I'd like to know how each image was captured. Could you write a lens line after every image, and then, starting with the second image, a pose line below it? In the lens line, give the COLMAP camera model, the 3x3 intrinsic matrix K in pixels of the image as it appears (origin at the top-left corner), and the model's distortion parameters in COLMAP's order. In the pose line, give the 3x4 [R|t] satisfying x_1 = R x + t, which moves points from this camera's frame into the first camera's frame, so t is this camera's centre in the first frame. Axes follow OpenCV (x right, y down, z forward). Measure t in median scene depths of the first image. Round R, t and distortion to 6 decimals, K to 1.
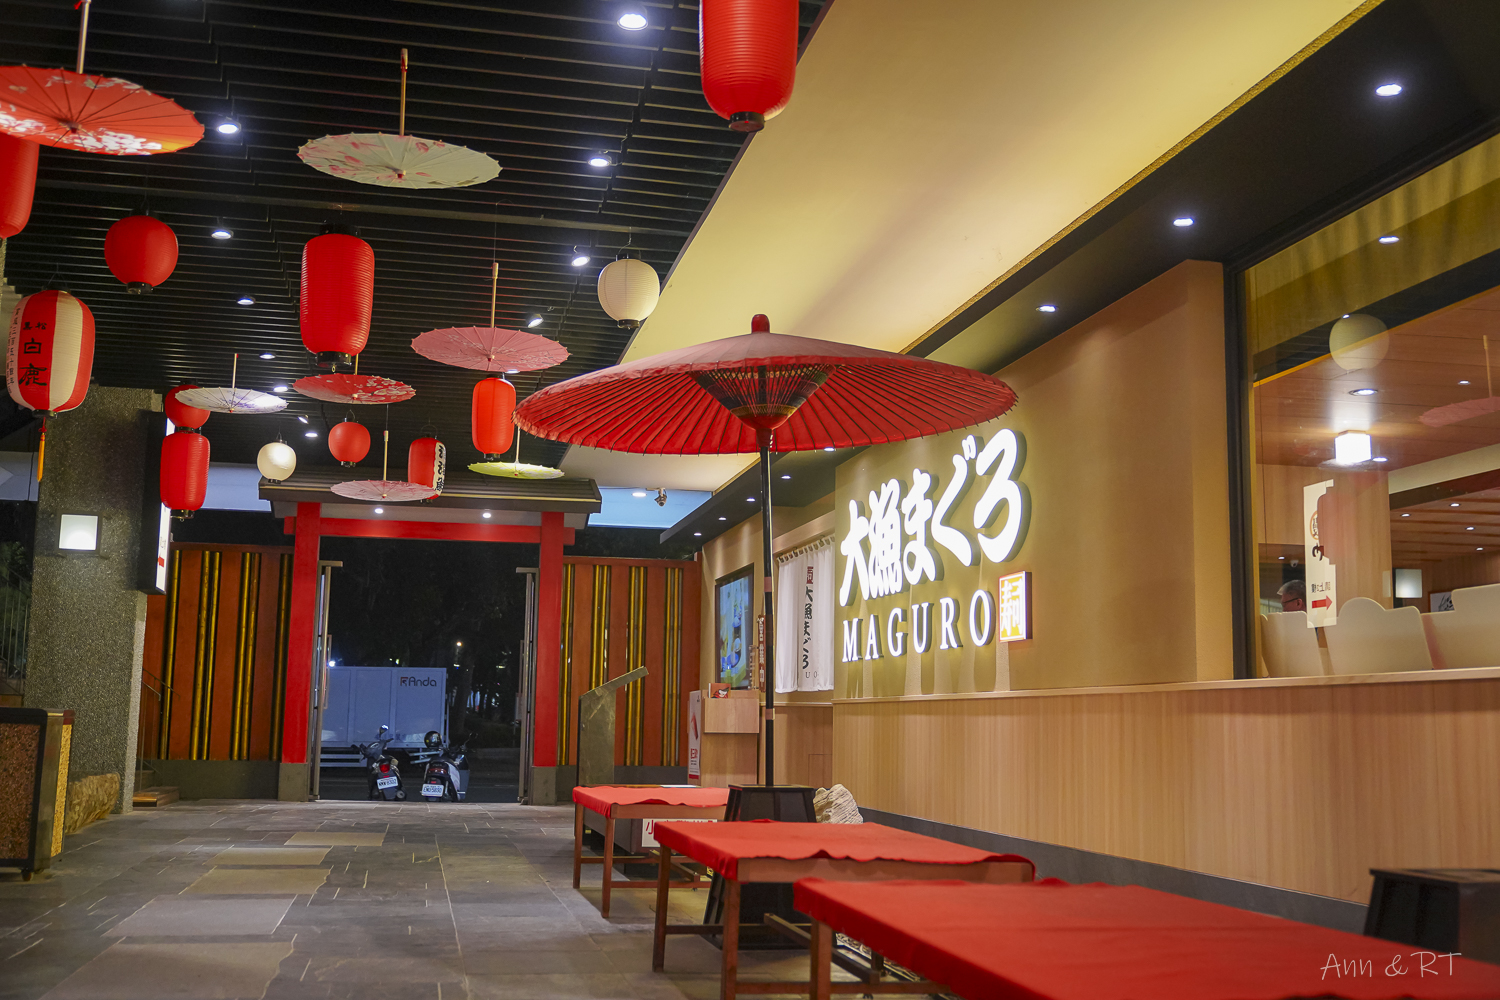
lens RADIAL K [[1551.7, 0, 750.0], [0, 1551.7, 500.0], [0, 0, 1]] dist [-0.003137, -0.001469]
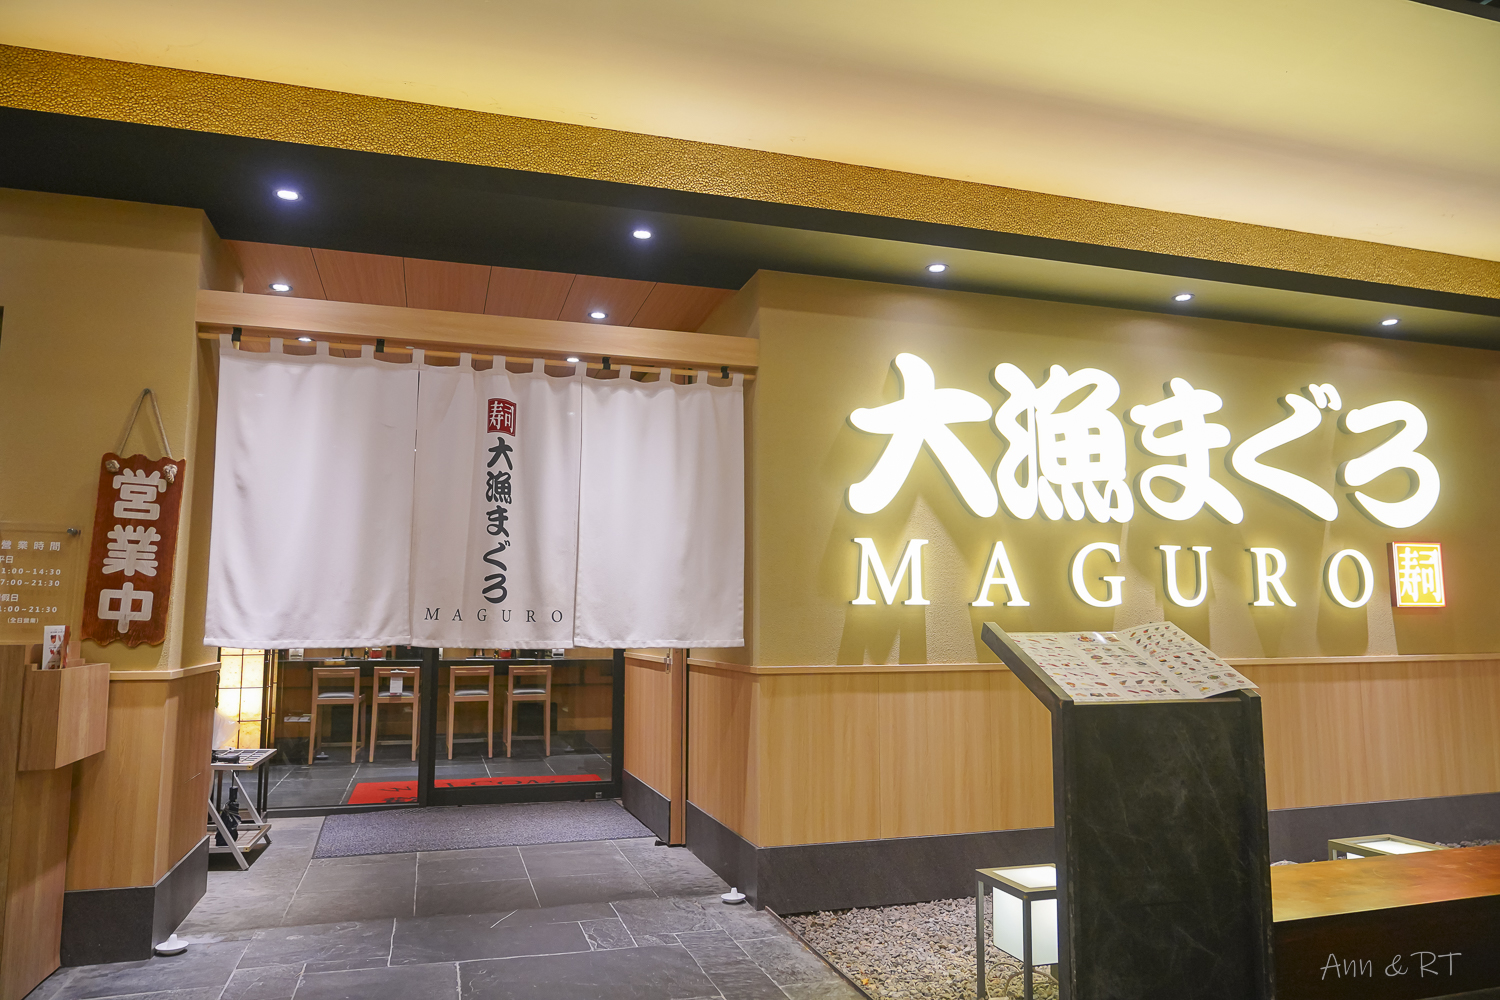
lens RADIAL K [[1009.9, 0, 750.0], [0, 1009.9, 500.0], [0, 0, 1]] dist [-0.002956, 0.000489]
pose [[-0.102360, 0.103828, 0.989314, -0.416130], [-0.140489, 0.983060, -0.117707, 0.147255], [-0.984777, -0.151036, -0.086040, 1.366766]]
